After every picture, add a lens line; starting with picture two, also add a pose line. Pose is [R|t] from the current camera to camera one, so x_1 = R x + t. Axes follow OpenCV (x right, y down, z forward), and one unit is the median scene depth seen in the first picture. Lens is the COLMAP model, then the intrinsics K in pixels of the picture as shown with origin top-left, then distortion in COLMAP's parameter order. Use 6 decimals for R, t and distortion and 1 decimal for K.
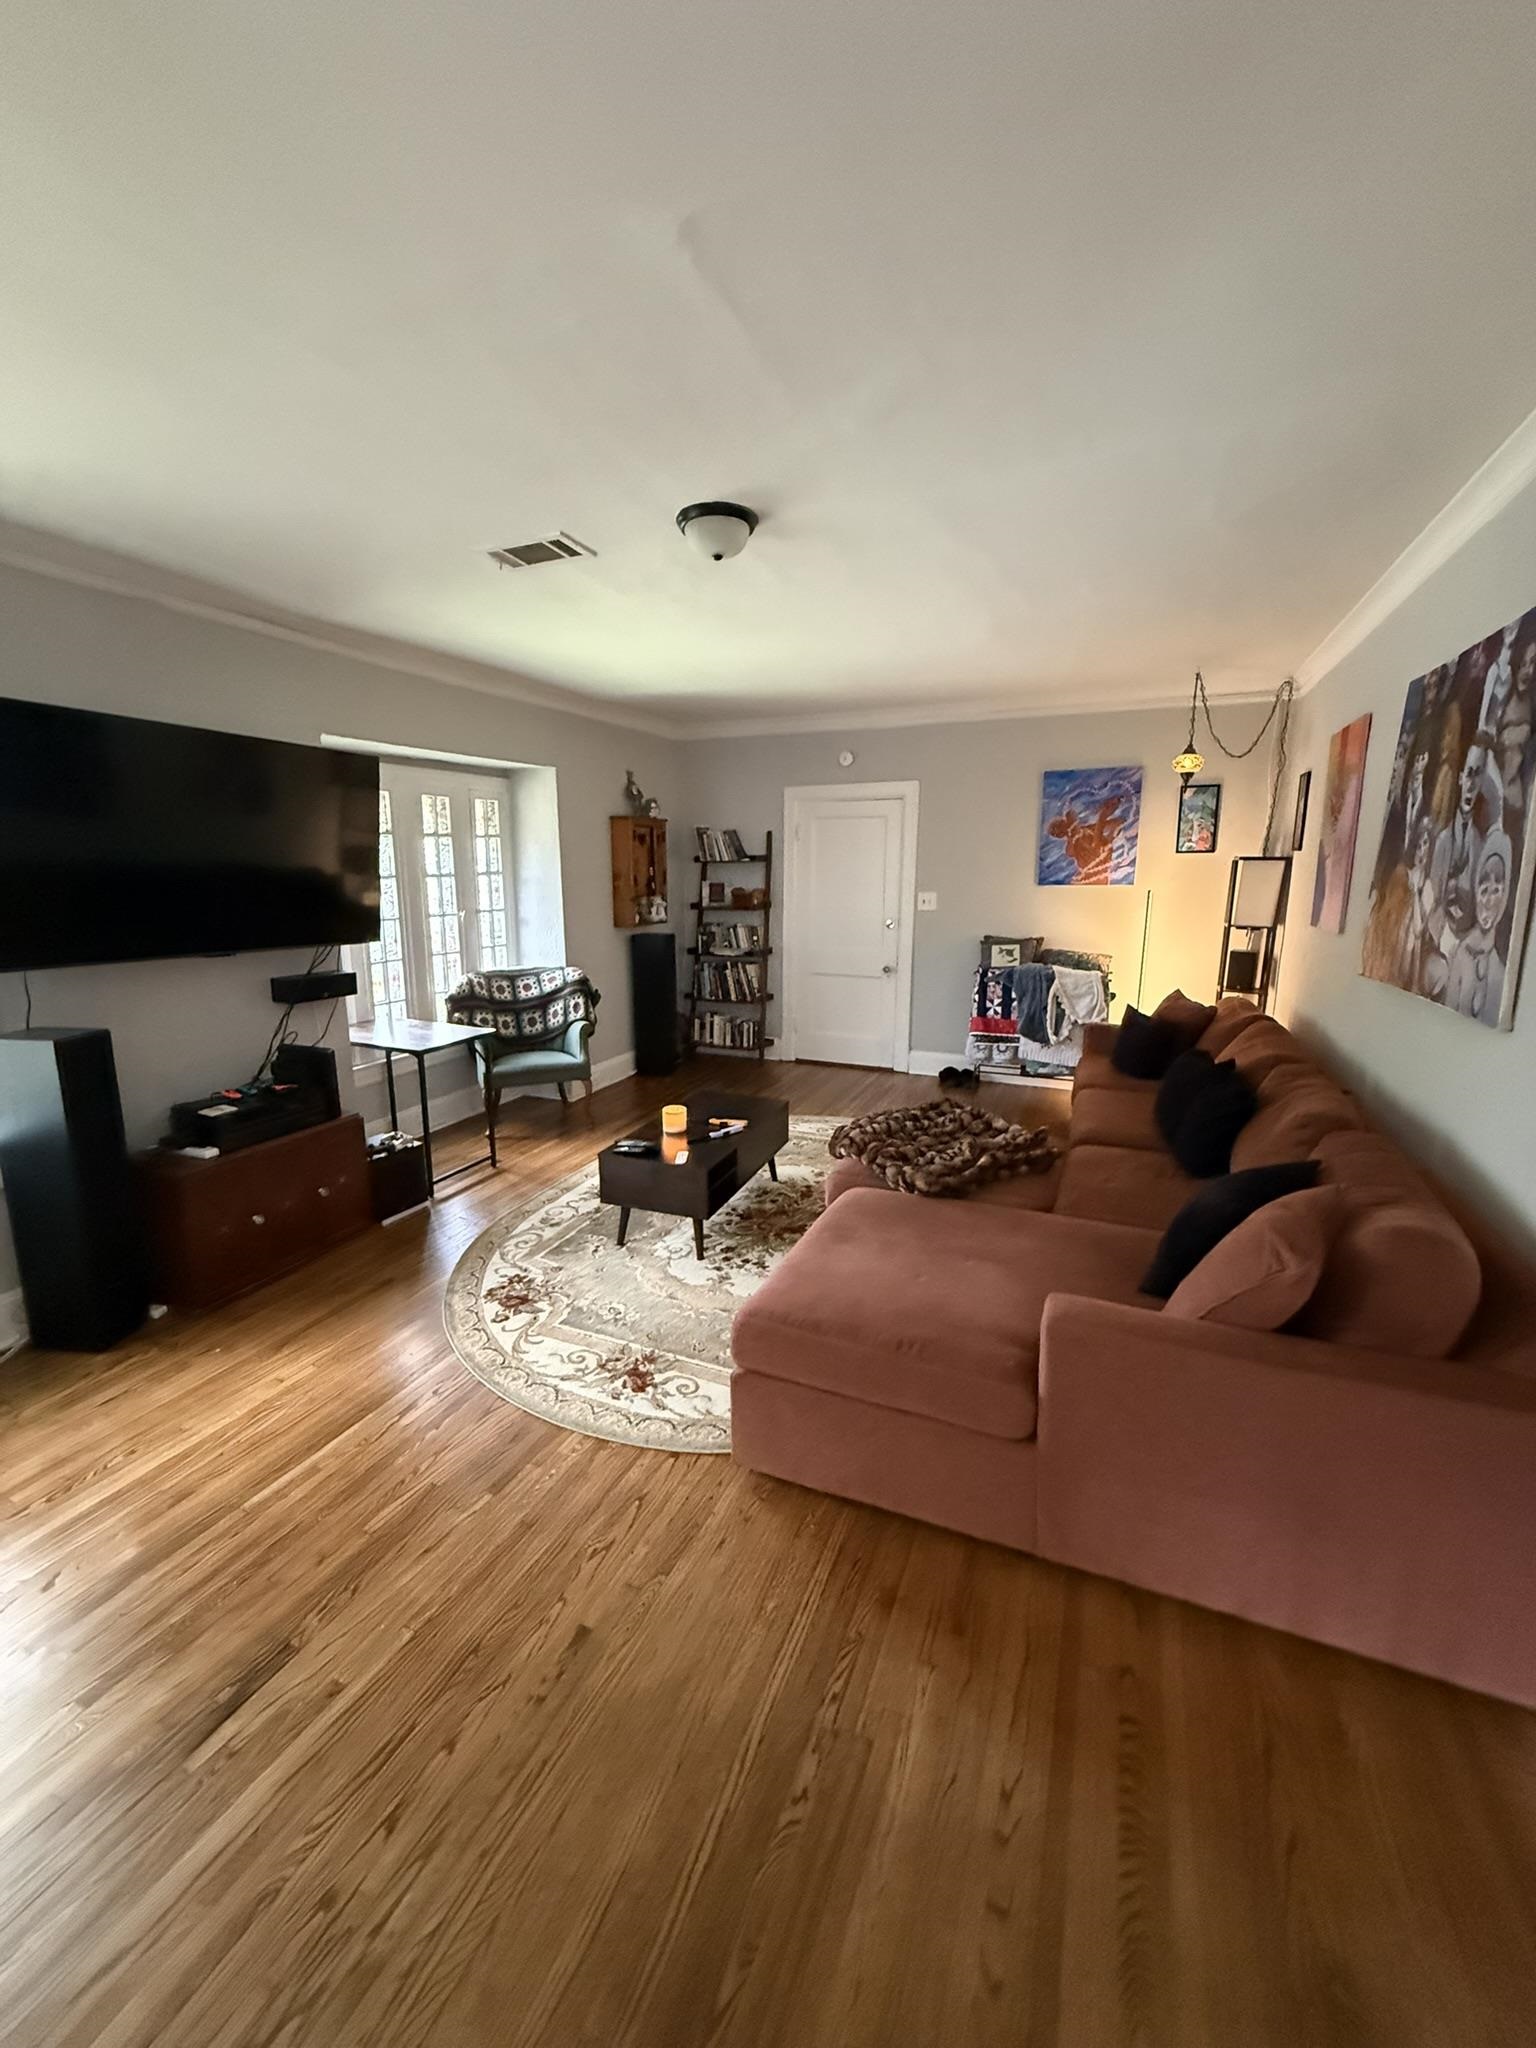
lens RADIAL K [[811.8, 0, 770.1], [0, 811.8, 1017.8], [0, 0, 1]] dist [-0.000799, 0.000517]
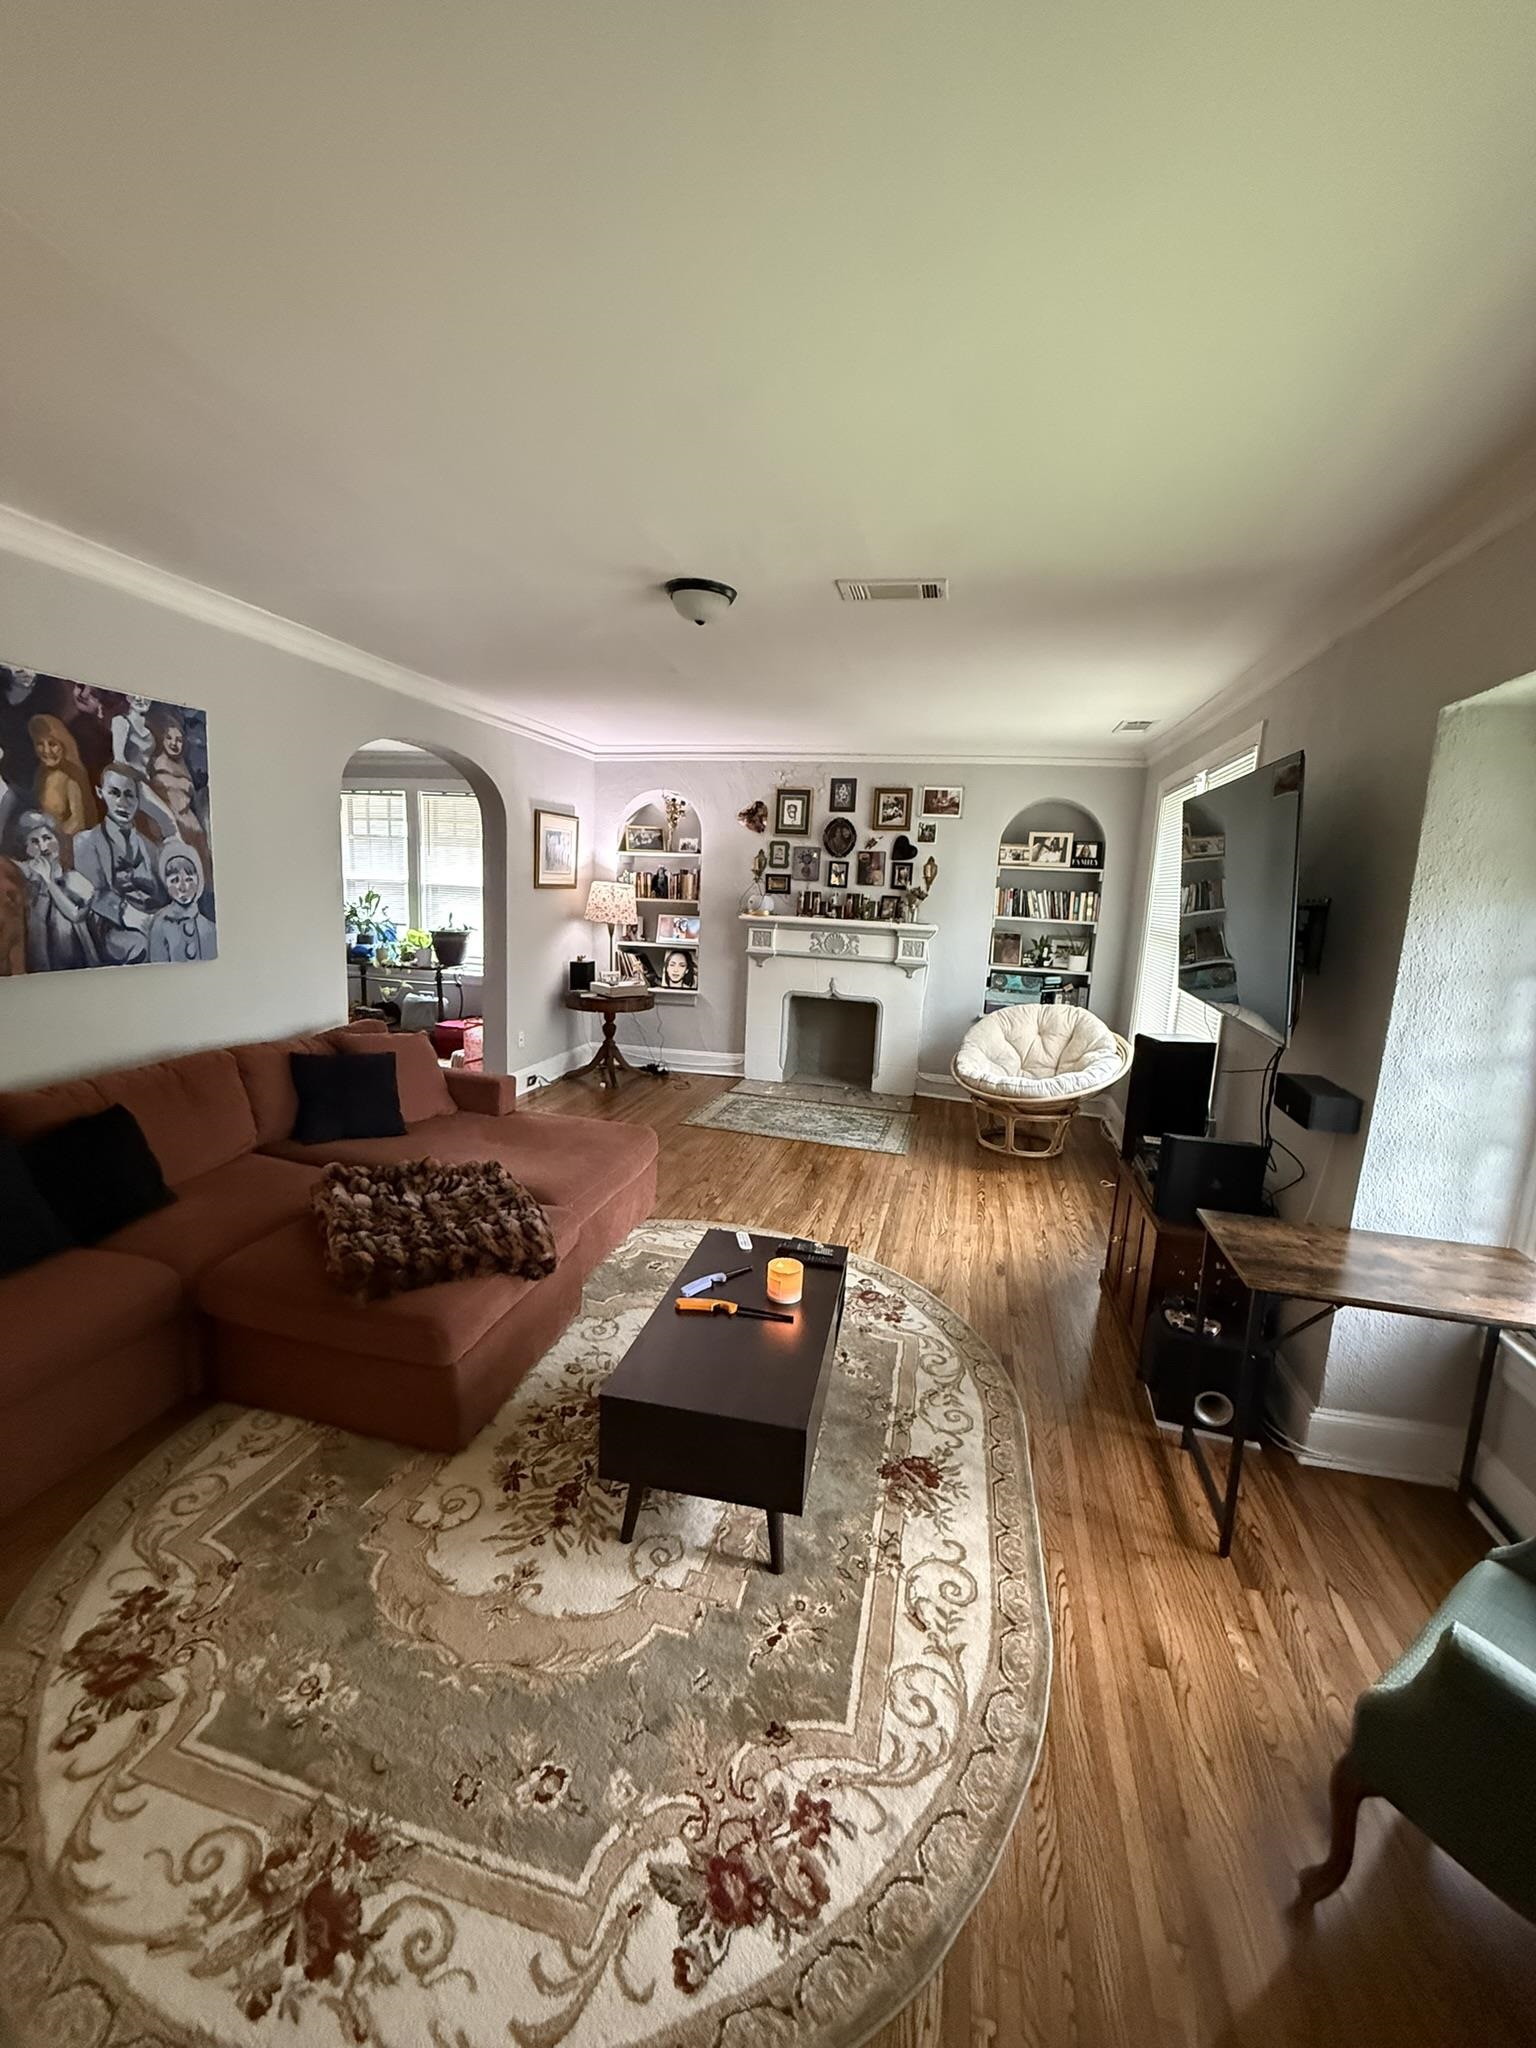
lens RADIAL K [[811.8, 0, 768.0], [0, 811.8, 1017.6], [0, 0, 1]] dist [-0.000799, 0.000517]
pose [[-0.984505, -0.022703, -0.173879, 0.020396], [-0.082093, 0.935883, 0.342612, -0.355014], [0.154952, 0.351578, -0.923246, 1.793011]]
